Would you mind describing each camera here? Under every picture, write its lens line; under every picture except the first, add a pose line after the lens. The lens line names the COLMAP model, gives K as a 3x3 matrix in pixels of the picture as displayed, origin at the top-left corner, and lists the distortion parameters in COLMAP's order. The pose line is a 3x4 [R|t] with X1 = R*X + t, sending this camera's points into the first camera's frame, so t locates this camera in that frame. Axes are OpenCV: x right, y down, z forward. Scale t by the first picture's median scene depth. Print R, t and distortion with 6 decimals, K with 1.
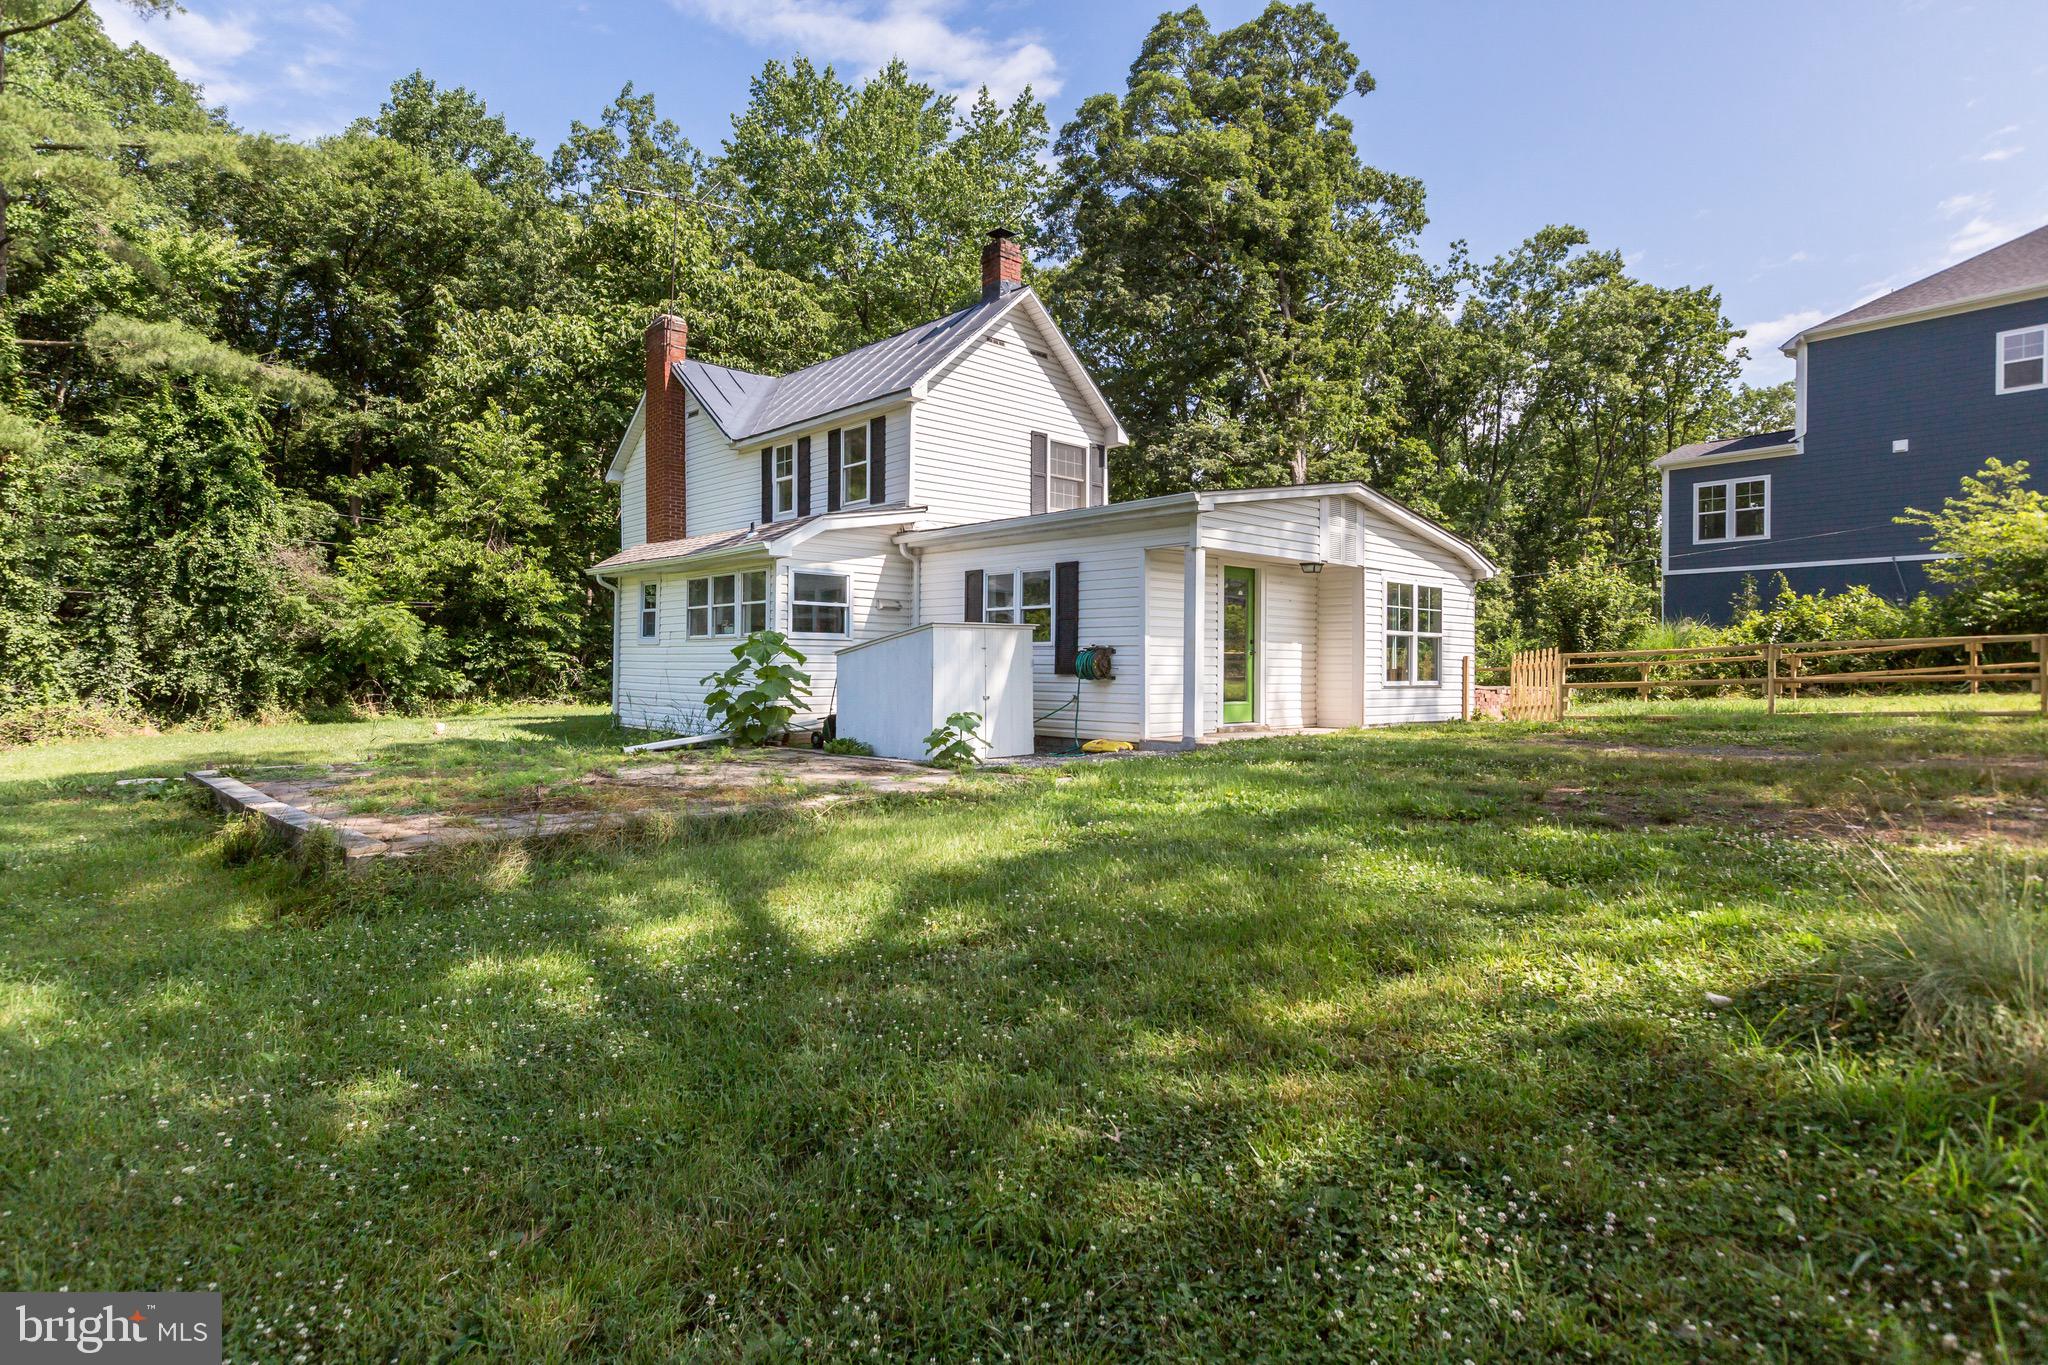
lens RADIAL K [[1075.0, 0, 1020.0], [0, 1075.0, 680.1], [0, 0, 1]] dist [-0.003864, -0.000409]
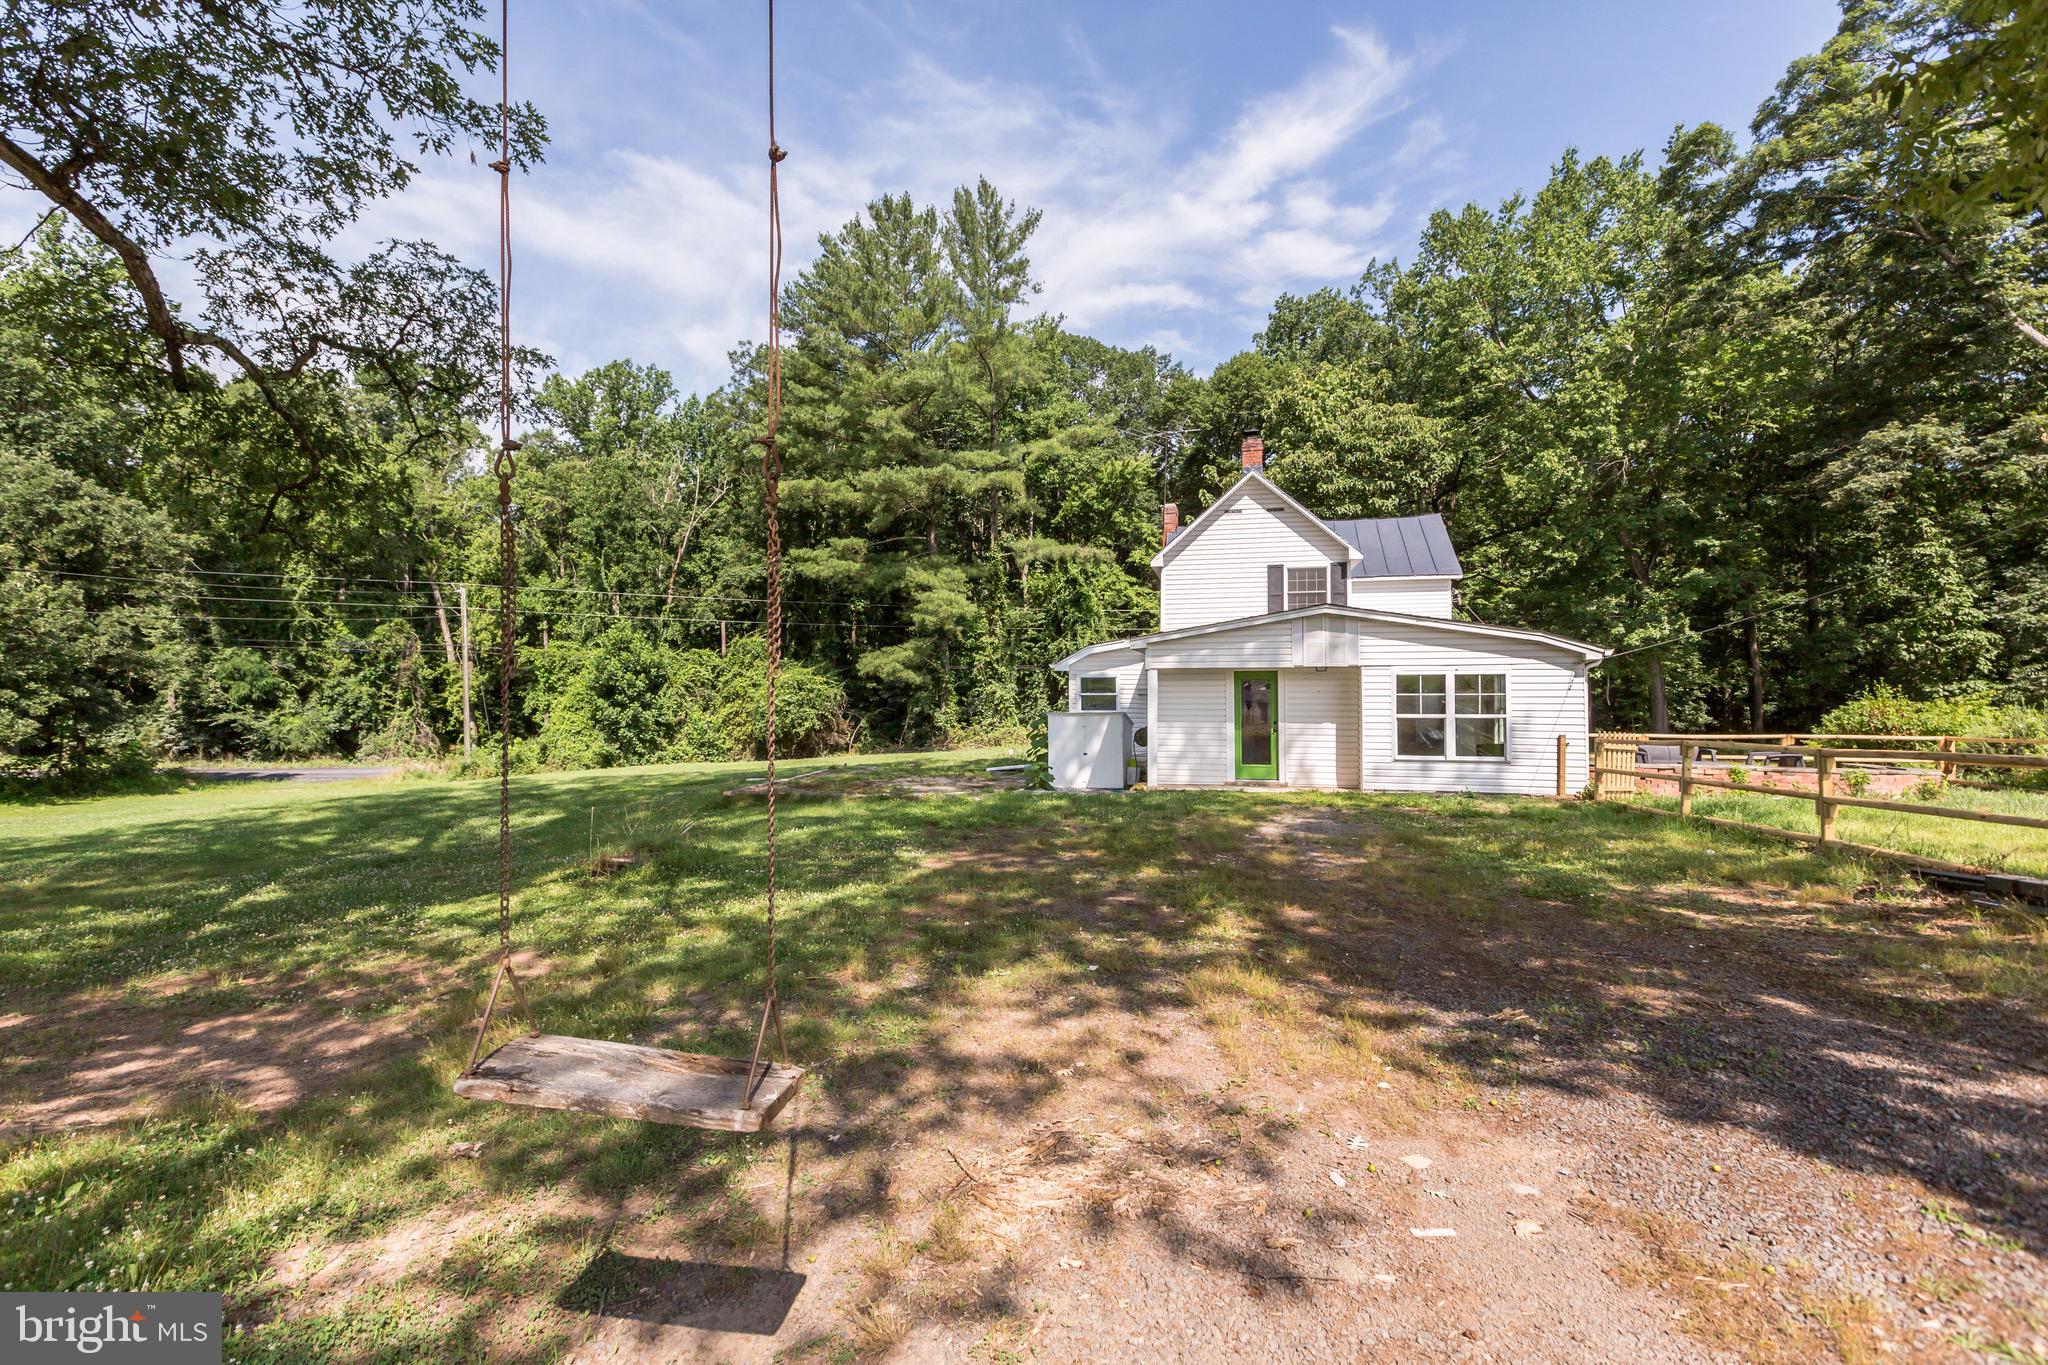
lens RADIAL K [[919.7, 0, 1015.5], [0, 919.7, 680.7], [0, 0, 1]] dist [0.016758, -0.003150]
pose [[0.547366, -0.012566, -0.836799, 0.846260], [-0.000794, 0.999879, -0.015534, -0.058382], [0.836893, 0.009167, 0.547290, 0.048221]]
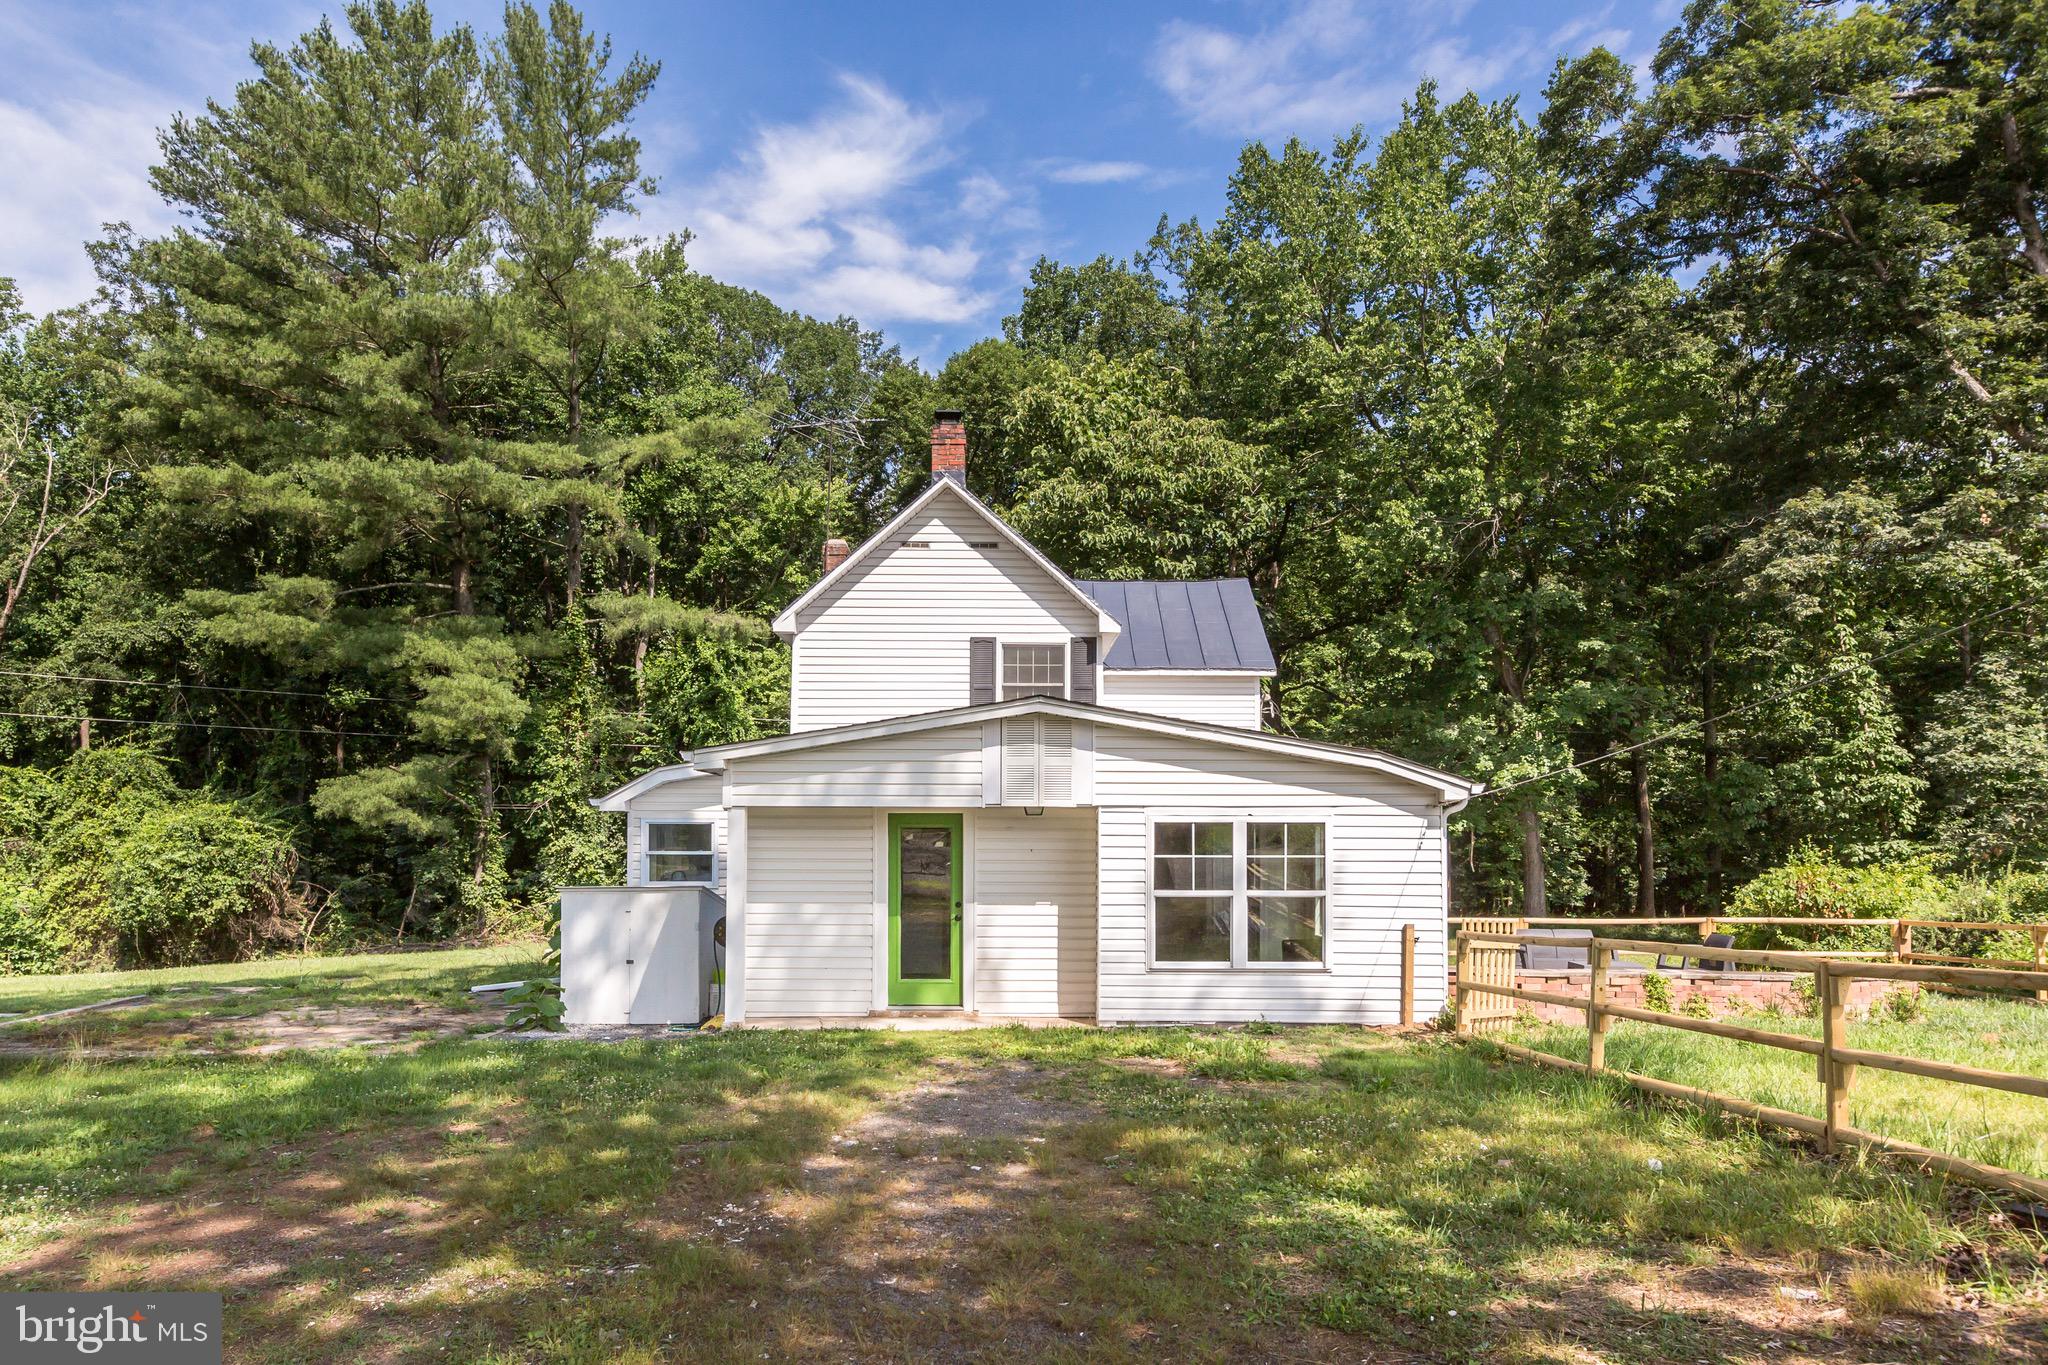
lens RADIAL K [[1354.7, 0, 1013.4], [0, 1354.7, 820.6], [0, 0, 1]] dist [0.017707, -0.000591]
pose [[0.734605, -0.012863, -0.678373, 0.758032], [-0.005727, 0.999667, -0.025157, -0.059348], [0.678471, 0.022366, 0.734287, 0.235076]]
